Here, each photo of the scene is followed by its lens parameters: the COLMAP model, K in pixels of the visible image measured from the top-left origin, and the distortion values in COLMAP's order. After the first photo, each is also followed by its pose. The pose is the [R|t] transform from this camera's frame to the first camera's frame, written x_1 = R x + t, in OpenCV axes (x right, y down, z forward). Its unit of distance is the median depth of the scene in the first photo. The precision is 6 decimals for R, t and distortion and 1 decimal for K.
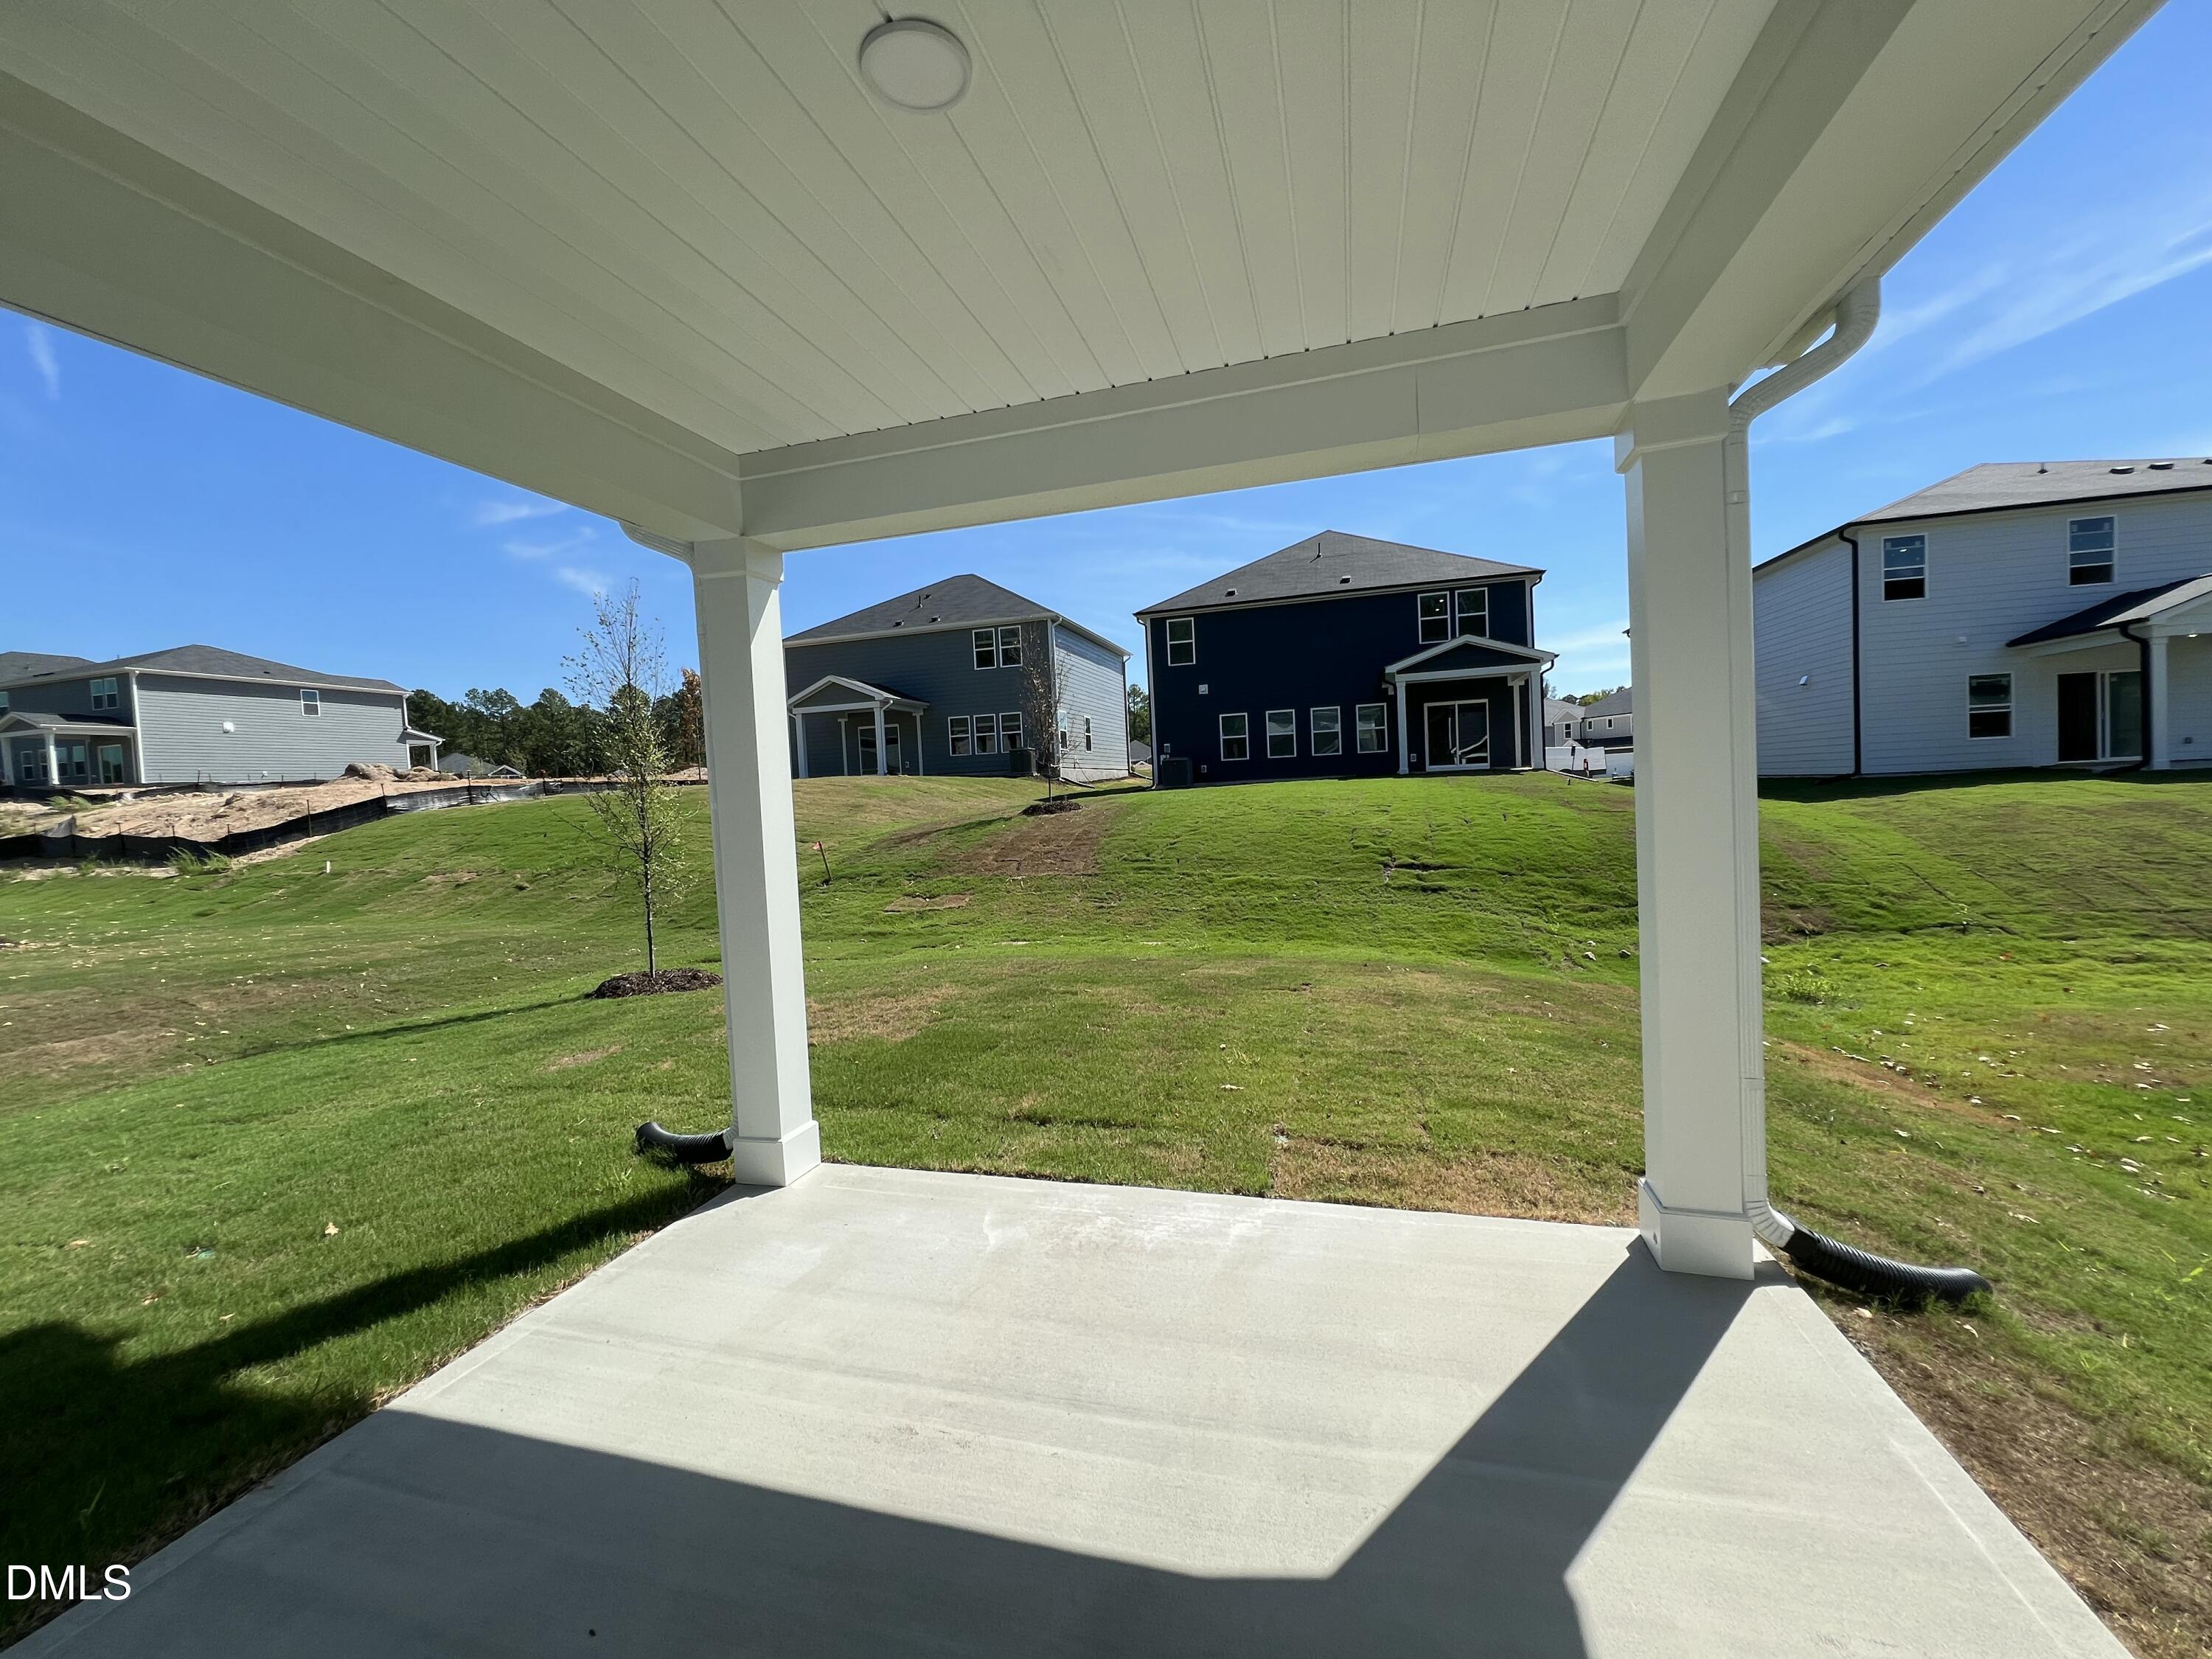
lens RADIAL K [[883.9, 0, 1099.7], [0, 883.9, 840.8], [0, 0, 1]] dist [-0.003071, 0.000650]
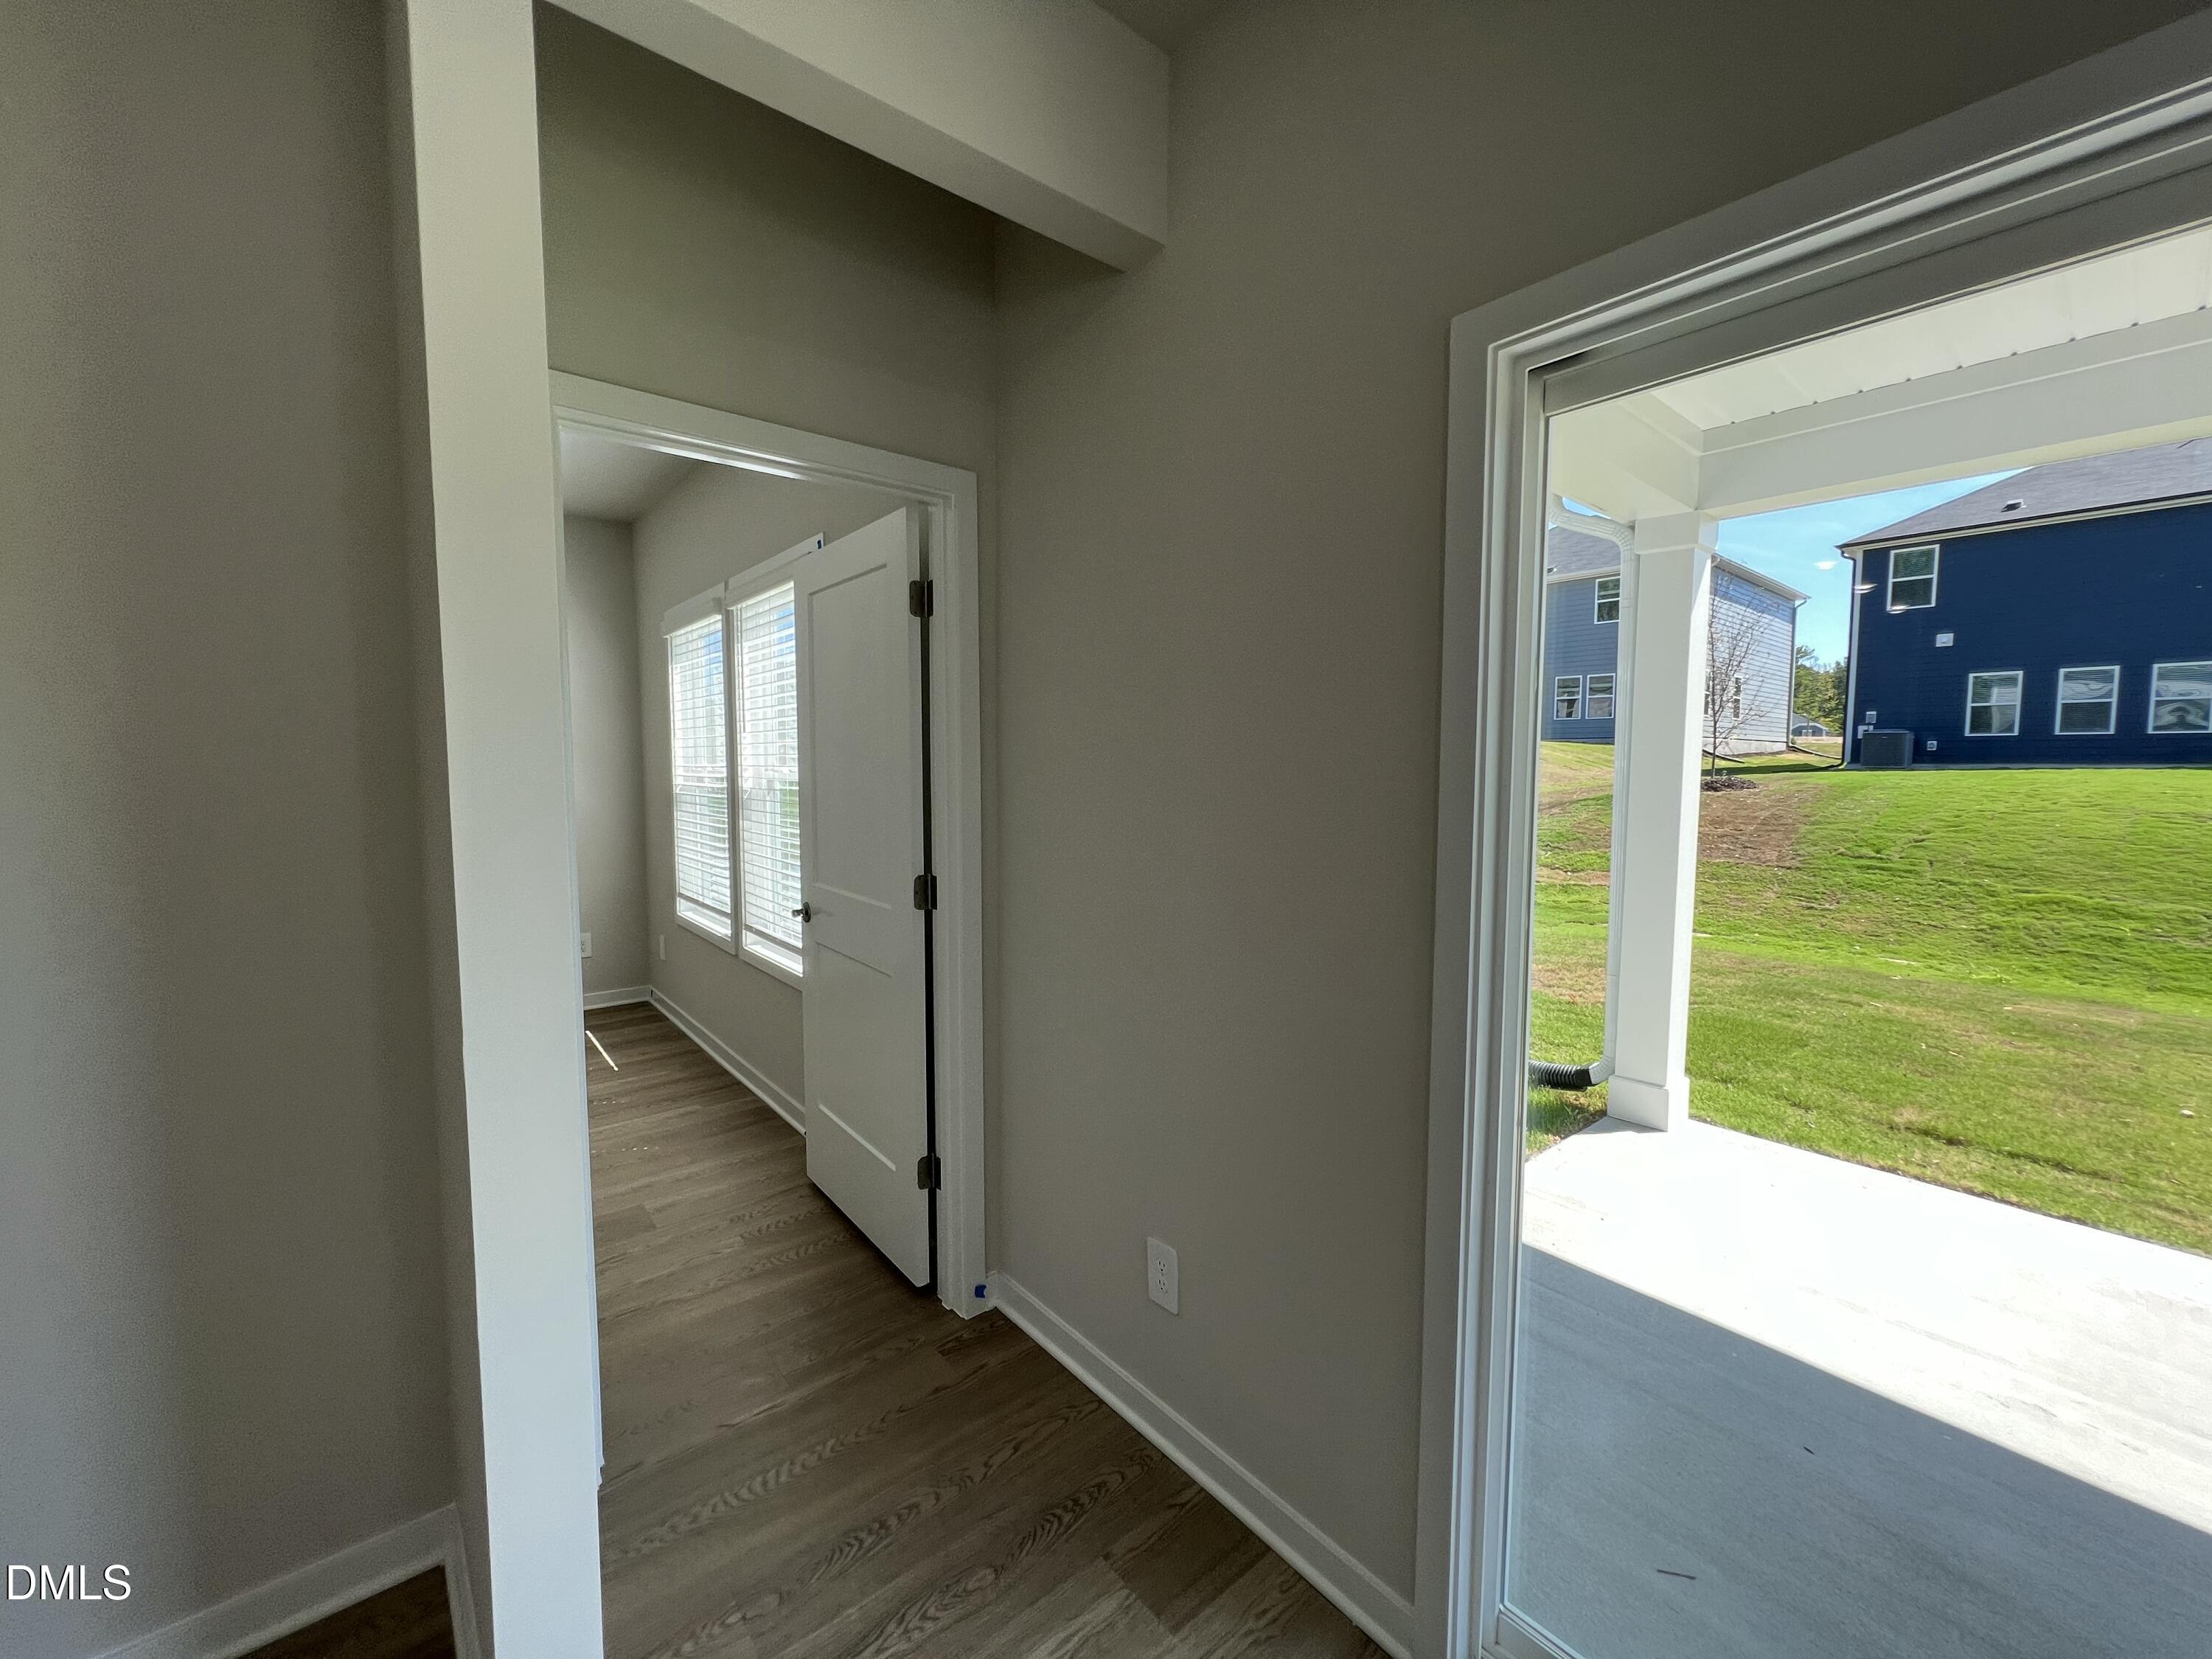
lens RADIAL K [[883.9, 0, 1093.0], [0, 883.9, 842.5], [0, 0, 1]] dist [-0.003071, 0.000650]
pose [[0.826094, 0.102857, -0.554065, -0.105634], [-0.076739, 0.994576, 0.070218, 0.007309], [0.558282, -0.015489, 0.829507, -0.071594]]
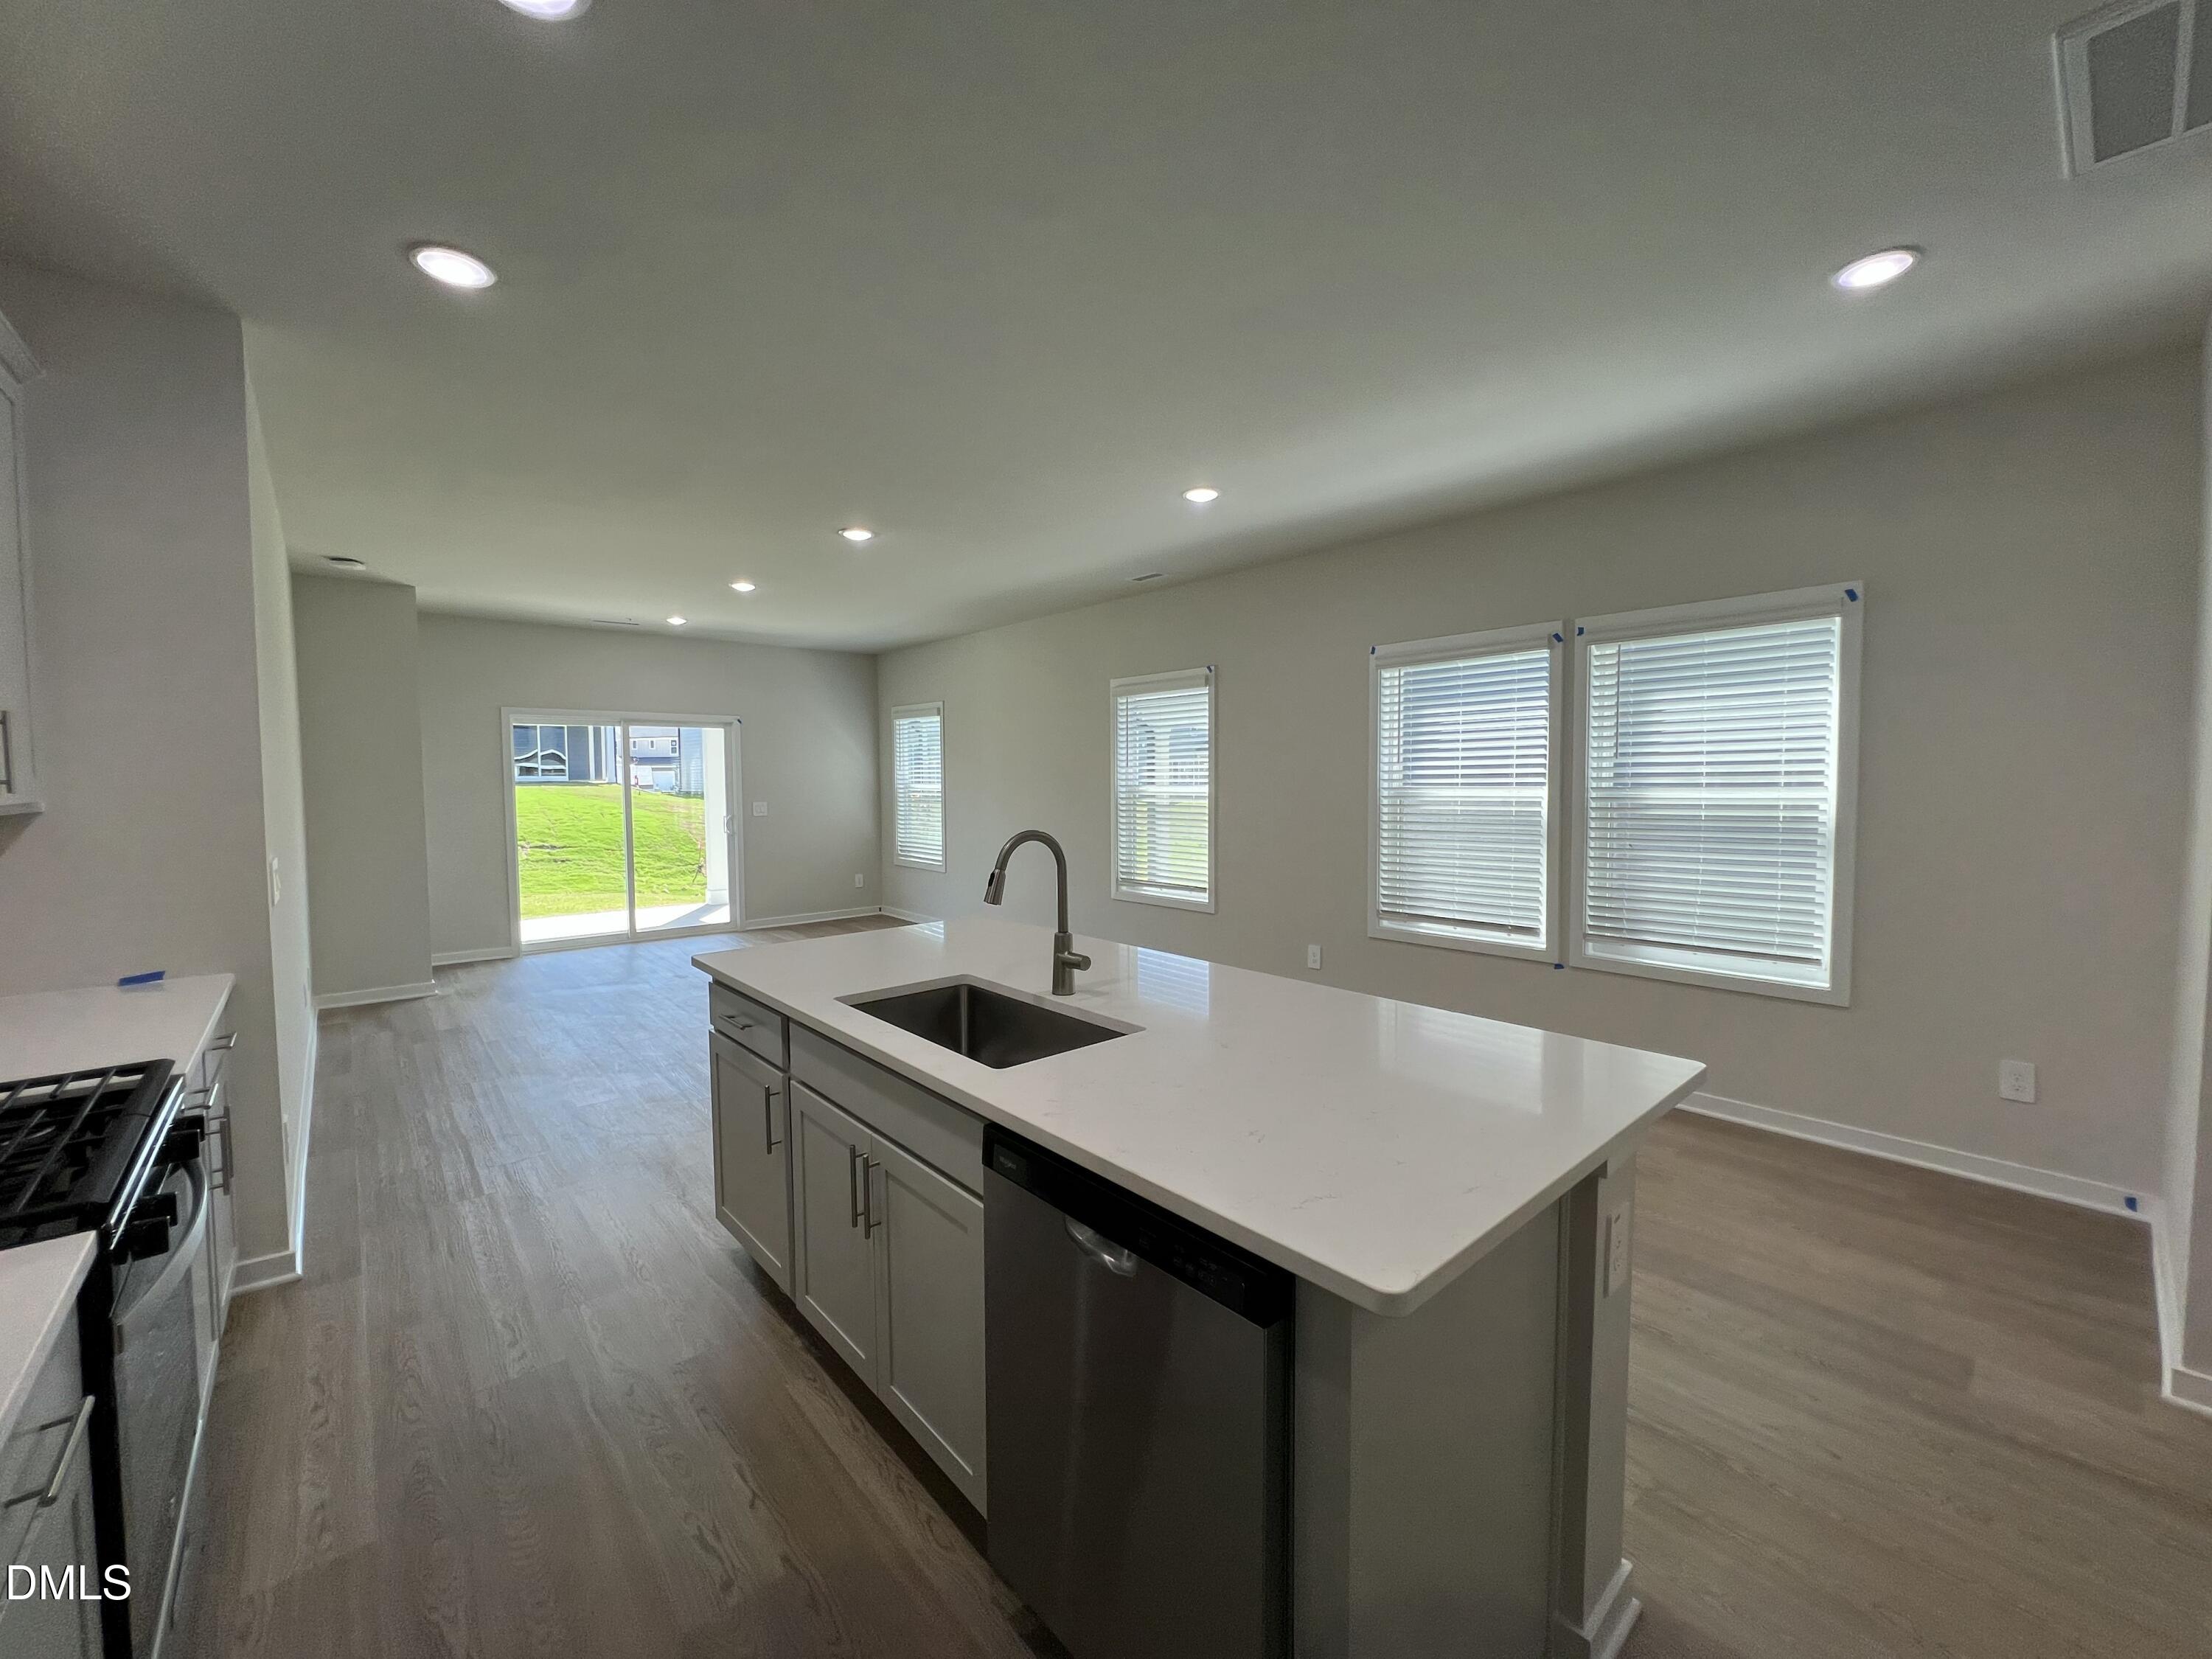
lens RADIAL K [[883.9, 0, 1098.1], [0, 883.9, 820.6], [0, 0, 1]] dist [-0.003071, 0.000650]
pose [[0.544926, -0.000785, 0.838484, -0.377809], [0.032306, 0.999277, -0.020060, 0.045969], [-0.837861, 0.038019, 0.544557, -0.573324]]
